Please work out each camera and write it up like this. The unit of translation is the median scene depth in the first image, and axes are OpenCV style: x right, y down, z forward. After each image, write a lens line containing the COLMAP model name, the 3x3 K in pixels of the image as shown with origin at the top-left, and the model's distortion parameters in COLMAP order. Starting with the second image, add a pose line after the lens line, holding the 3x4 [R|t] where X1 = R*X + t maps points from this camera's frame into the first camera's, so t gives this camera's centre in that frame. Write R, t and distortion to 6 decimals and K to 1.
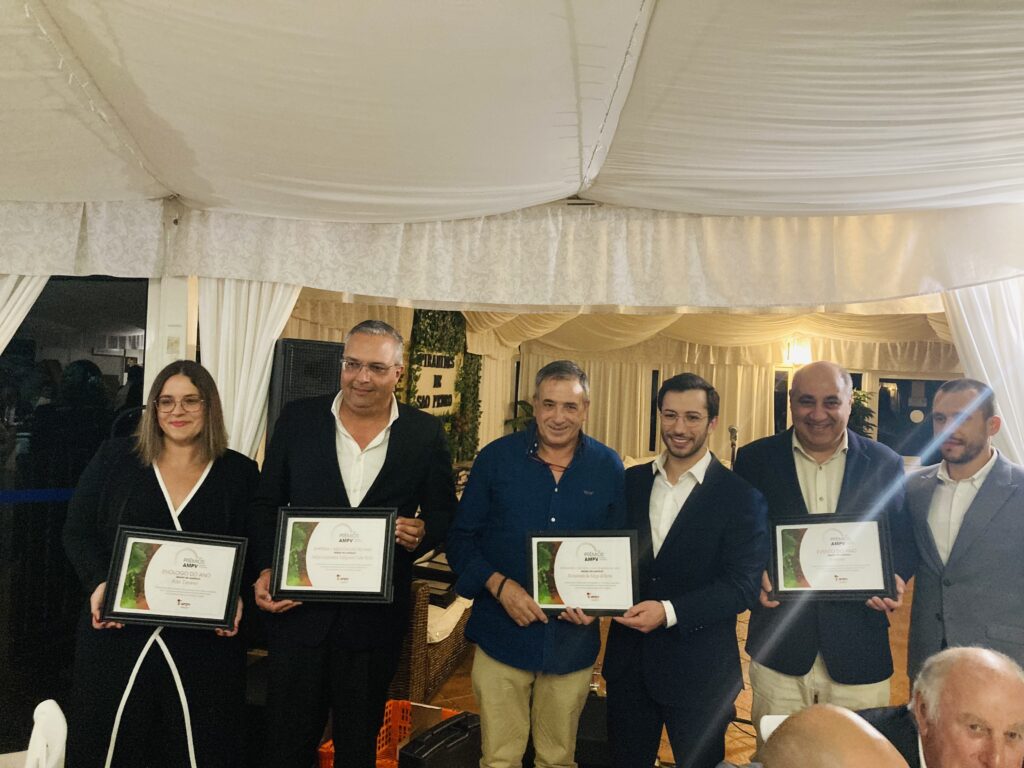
lens RADIAL K [[837.2, 0, 518.2], [0, 837.2, 386.0], [0, 0, 1]] dist [0.050901, -0.074063]
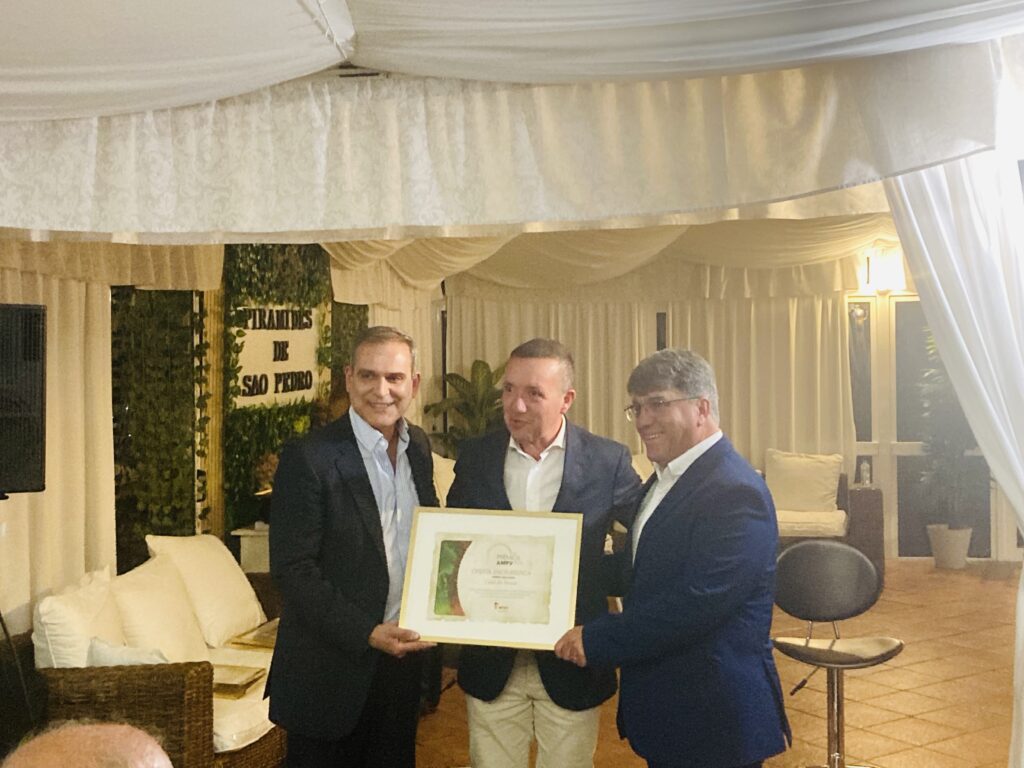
lens RADIAL K [[1382.9, 0, 529.9], [0, 1382.9, 378.7], [0, 0, 1]] dist [0.069514, 0.000000]
pose [[0.998419, -0.056137, 0.002871, 0.186315], [0.056057, 0.998166, 0.022844, 0.004818], [-0.004148, -0.022647, 0.999735, -0.097960]]
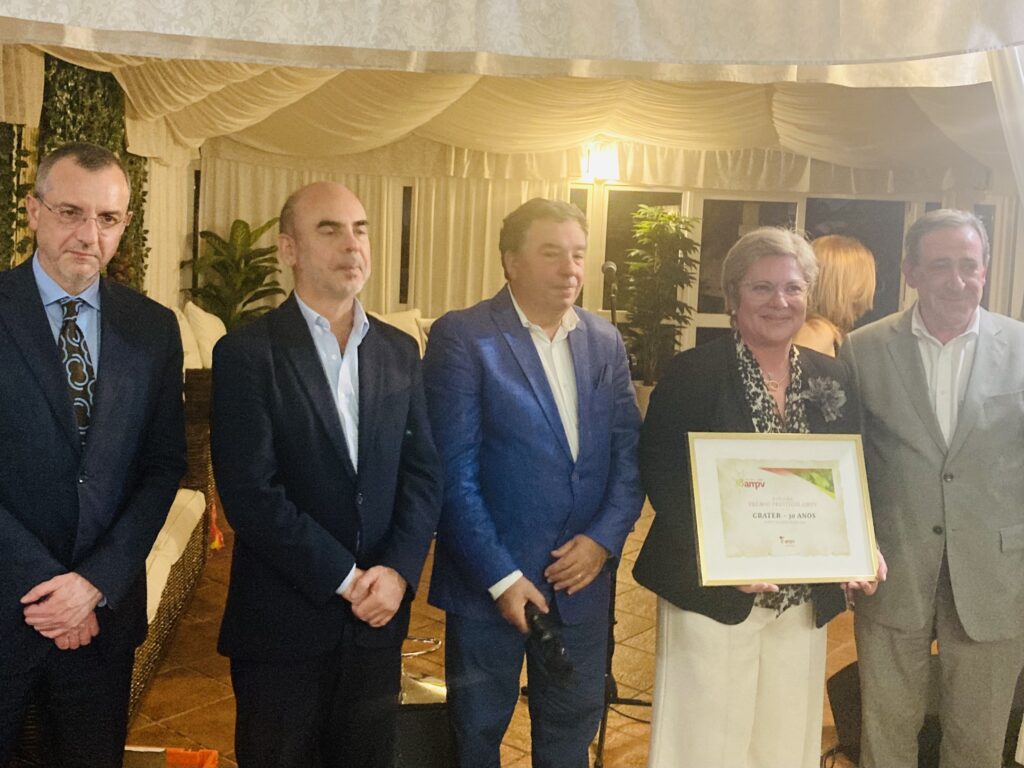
lens RADIAL K [[1138.7, 0, 509.2], [0, 1138.7, 332.5], [0, 0, 1]] dist [0.044476, 0.000000]
pose [[0.956167, -0.029920, 0.291290, -0.099506], [-0.000302, 0.994665, 0.103160, 0.012168], [-0.292822, -0.098726, 0.951056, 0.222633]]
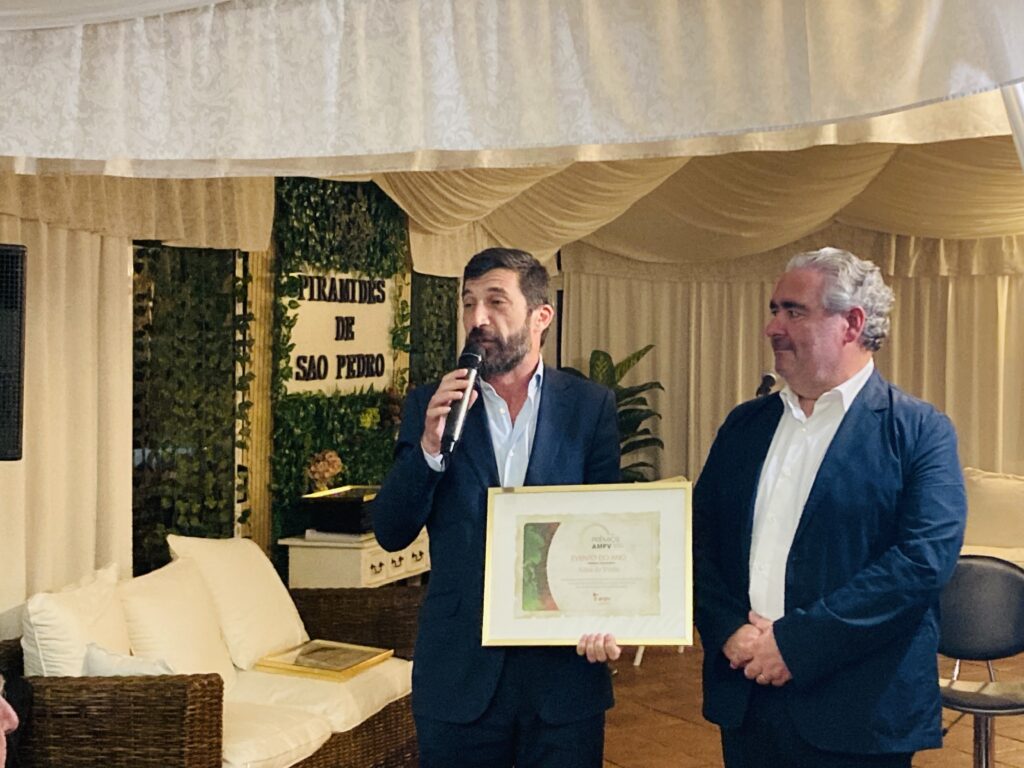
lens RADIAL K [[1732.1, 0, 508.0], [0, 1732.1, 391.9], [0, 0, 1]] dist [0.114795, 0.000000]
pose [[0.992689, -0.039717, -0.113981, 0.273017], [0.041733, 0.999011, 0.015358, 0.047001], [0.113258, -0.020003, 0.993364, -0.147169]]
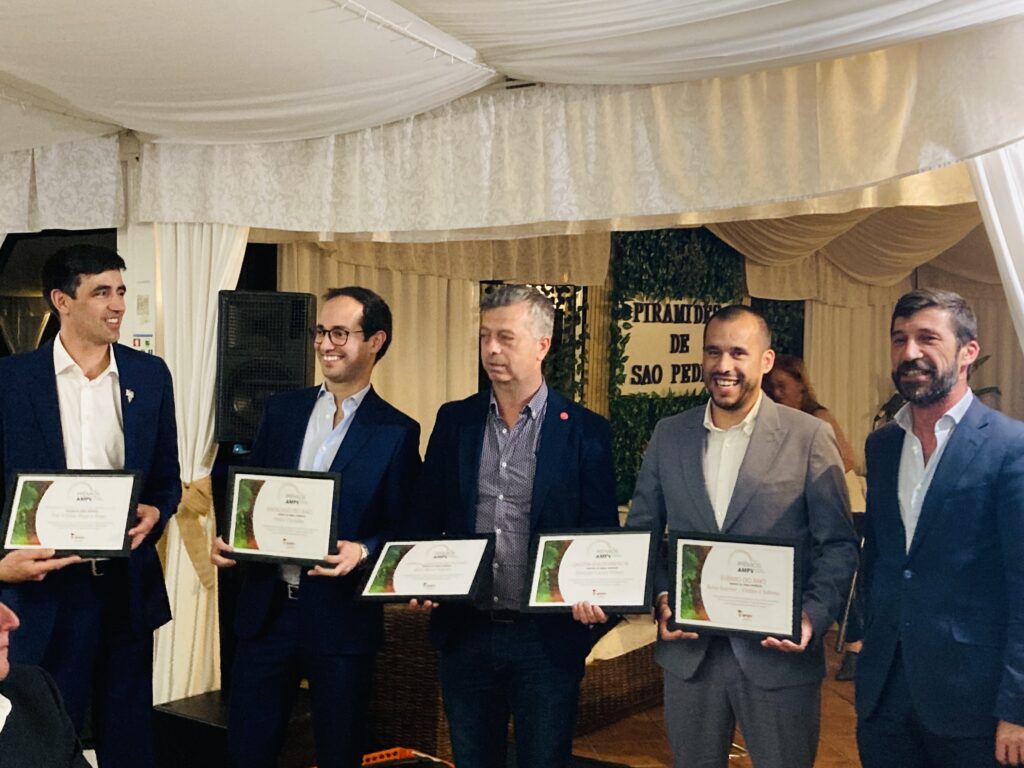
lens RADIAL K [[1382.8, 0, 509.1], [0, 1382.8, 413.2], [0, 0, 1]] dist [0.080400, 0.000000]
pose [[0.894188, -0.013729, -0.447482, 0.587554], [0.028505, 0.999248, 0.026303, 0.036486], [0.446784, -0.036275, 0.893906, -0.101533]]
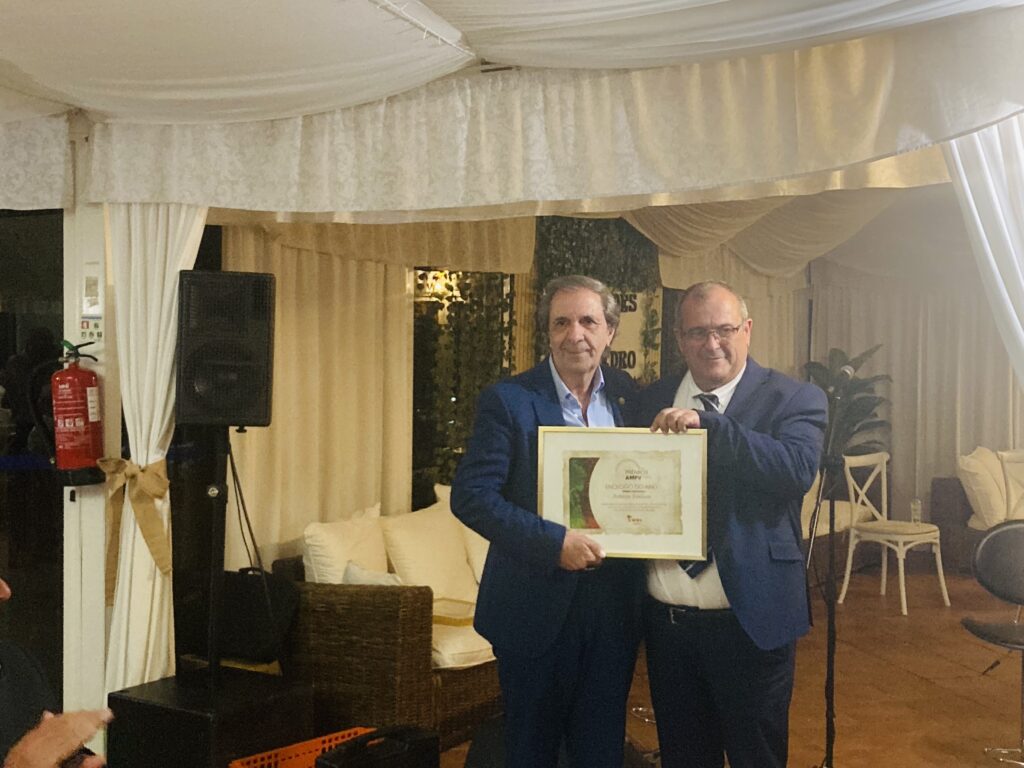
lens RADIAL K [[1382.9, 0, 523.0], [0, 1382.9, 391.7], [0, 0, 1]] dist [0.069514, 0.000000]
pose [[0.936461, -0.026268, -0.349787, 0.509022], [0.033603, 0.999324, 0.014915, 0.052797], [0.349159, -0.025722, 0.936711, -0.162528]]
